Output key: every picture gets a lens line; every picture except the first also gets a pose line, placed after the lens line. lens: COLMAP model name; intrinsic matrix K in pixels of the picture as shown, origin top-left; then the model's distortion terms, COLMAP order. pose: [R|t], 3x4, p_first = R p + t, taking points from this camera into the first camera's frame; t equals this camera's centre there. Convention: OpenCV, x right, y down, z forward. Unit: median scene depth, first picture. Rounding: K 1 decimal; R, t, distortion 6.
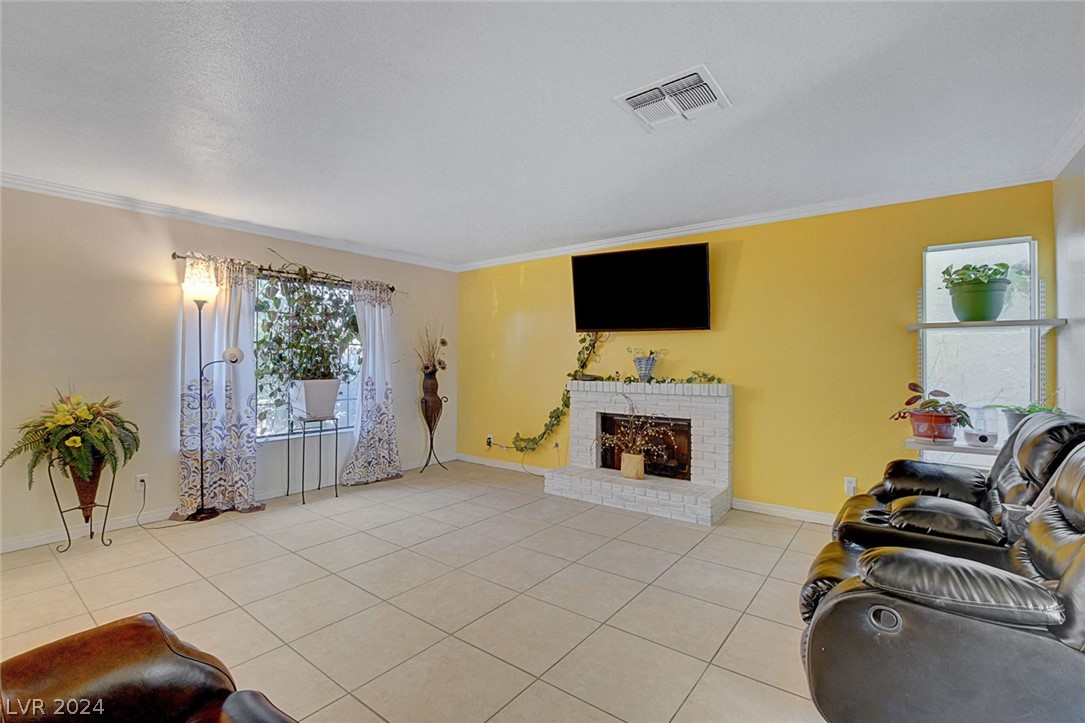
lens RADIAL K [[484.6, 0, 540.4], [0, 484.6, 359.6], [0, 0, 1]] dist [-0.022174, 0.000074]
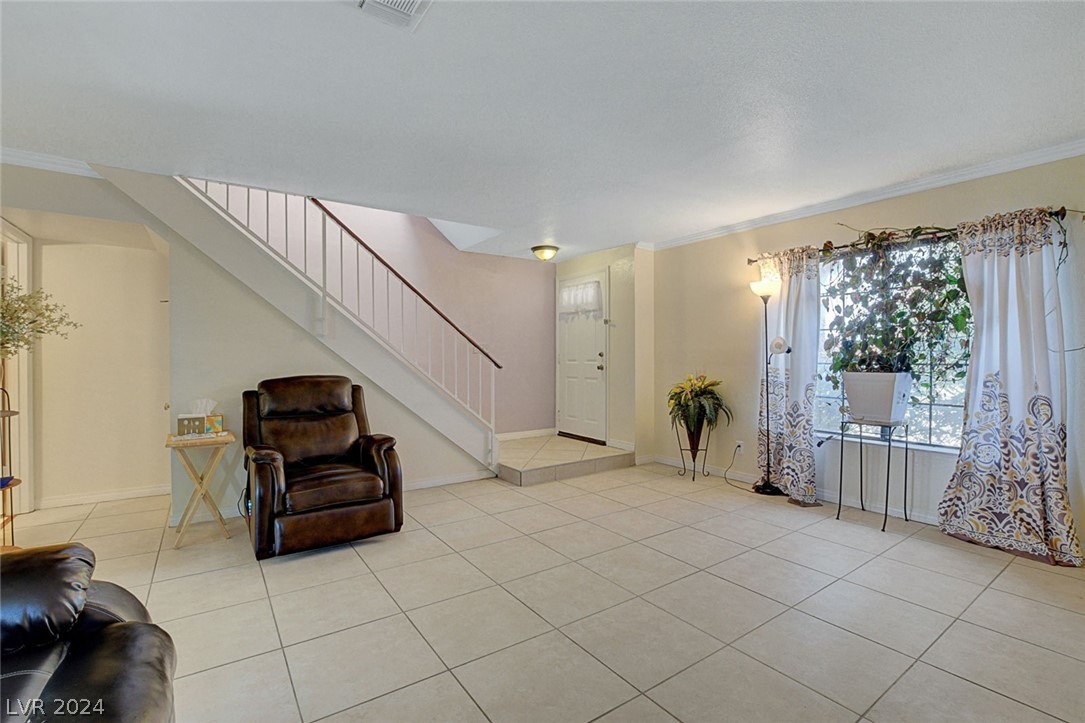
lens RADIAL K [[484.6, 0, 539.9], [0, 484.6, 361.1], [0, 0, 1]] dist [-0.022174, 0.000074]
pose [[-0.292581, 0.007428, -0.956212, 0.465502], [0.002966, 0.999972, 0.006861, 0.016971], [0.956236, -0.000829, -0.292595, 0.756721]]
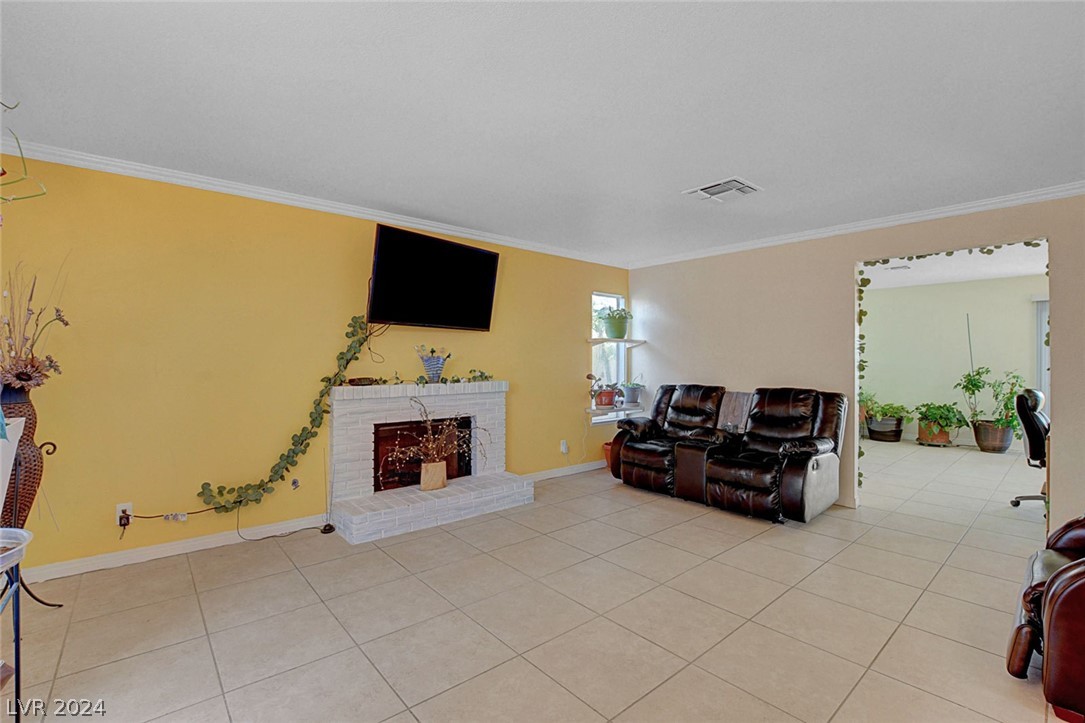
lens RADIAL K [[484.6, 0, 542.8], [0, 484.6, 357.8], [0, 0, 1]] dist [-0.022174, 0.000074]
pose [[0.206358, 0.003684, 0.978470, -0.700475], [-0.008316, 0.999963, -0.002011, -0.001251], [-0.978441, -0.007722, 0.206381, 0.653838]]
